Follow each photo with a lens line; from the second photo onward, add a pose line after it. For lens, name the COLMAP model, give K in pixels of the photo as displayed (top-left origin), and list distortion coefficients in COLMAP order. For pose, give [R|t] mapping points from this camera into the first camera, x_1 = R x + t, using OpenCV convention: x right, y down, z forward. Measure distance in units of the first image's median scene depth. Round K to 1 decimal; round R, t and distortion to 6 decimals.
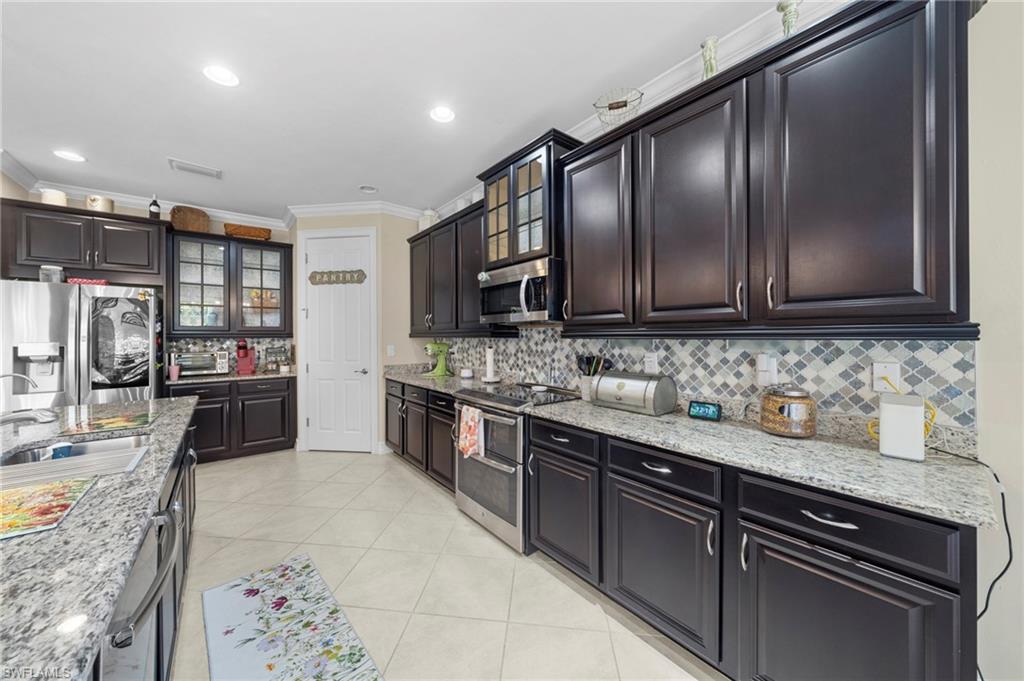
lens RADIAL K [[363.1, 0, 513.7], [0, 363.1, 337.1], [0, 0, 1]] dist [-0.003209, 0.000073]
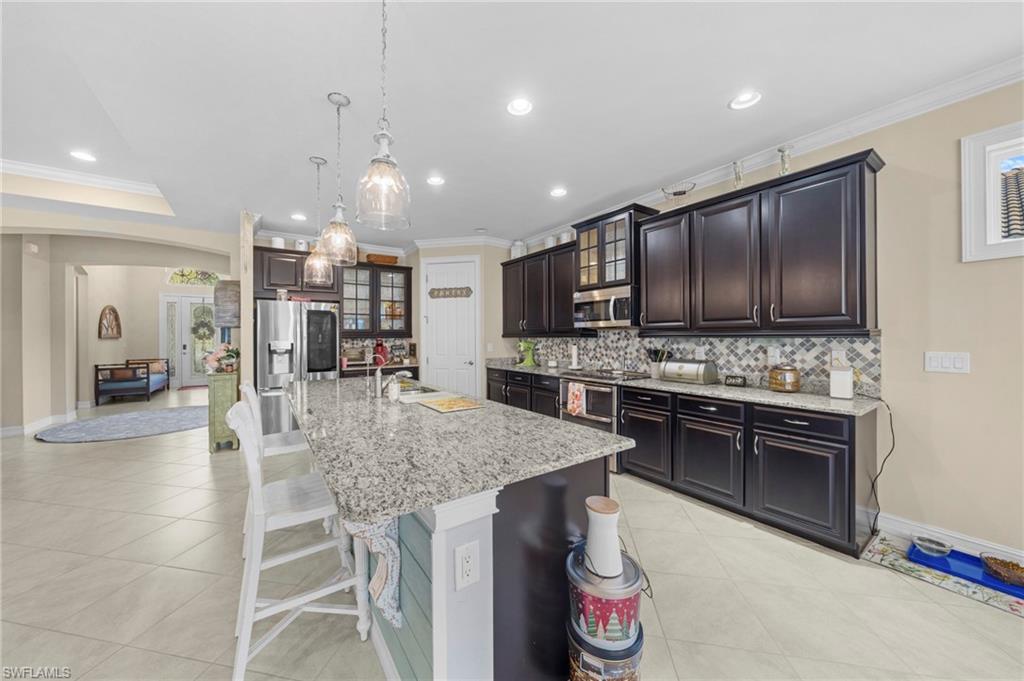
lens RADIAL K [[363.1, 0, 510.9], [0, 363.1, 338.4], [0, 0, 1]] dist [-0.003209, 0.000073]
pose [[0.997627, 0.000081, -0.068844, -0.287138], [-0.000027, 1.000000, 0.000794, 0.005321], [0.068844, -0.000791, 0.997627, -0.542833]]
